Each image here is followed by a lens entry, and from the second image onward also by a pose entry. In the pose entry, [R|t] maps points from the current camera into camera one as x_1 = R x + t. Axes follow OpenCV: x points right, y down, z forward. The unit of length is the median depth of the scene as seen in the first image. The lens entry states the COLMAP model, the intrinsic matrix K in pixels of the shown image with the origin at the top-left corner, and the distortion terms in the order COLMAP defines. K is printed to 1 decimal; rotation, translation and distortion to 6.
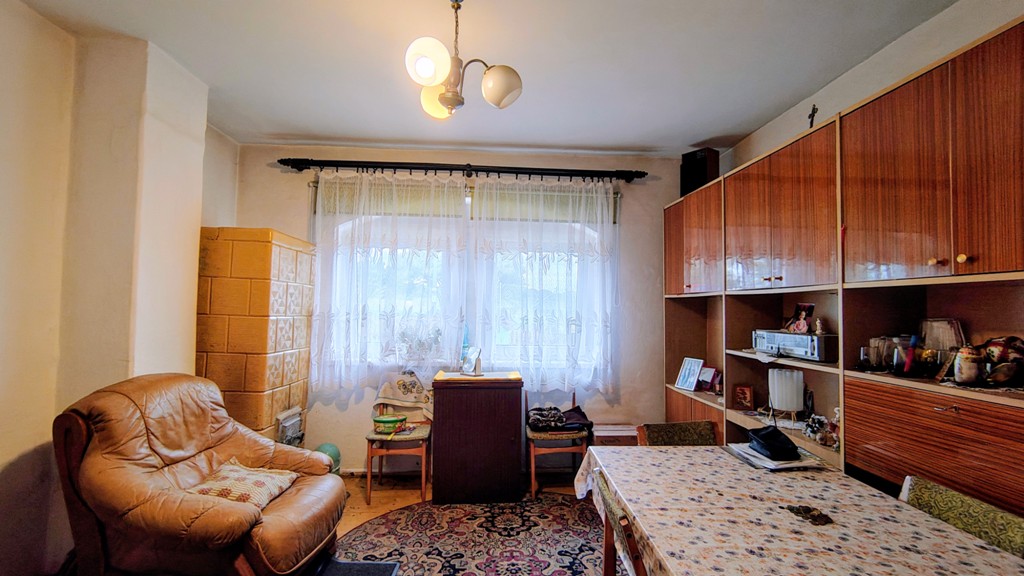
lens RADIAL K [[478.2, 0, 514.0], [0, 478.2, 292.3], [0, 0, 1]] dist [-0.000825, 0.000436]
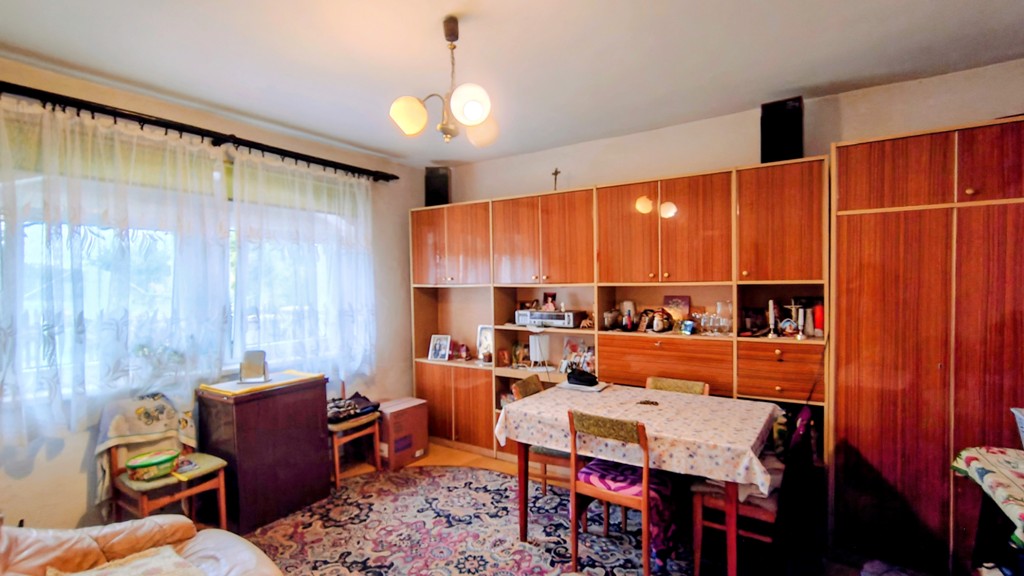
lens RADIAL K [[478.2, 0, 514.0], [0, 478.2, 292.3], [0, 0, 1]] dist [-0.000825, 0.000436]
pose [[0.596897, -0.039926, 0.801324, -0.500238], [-0.006399, 0.998492, 0.054516, -0.042694], [-0.802293, -0.037668, 0.595741, 0.096830]]
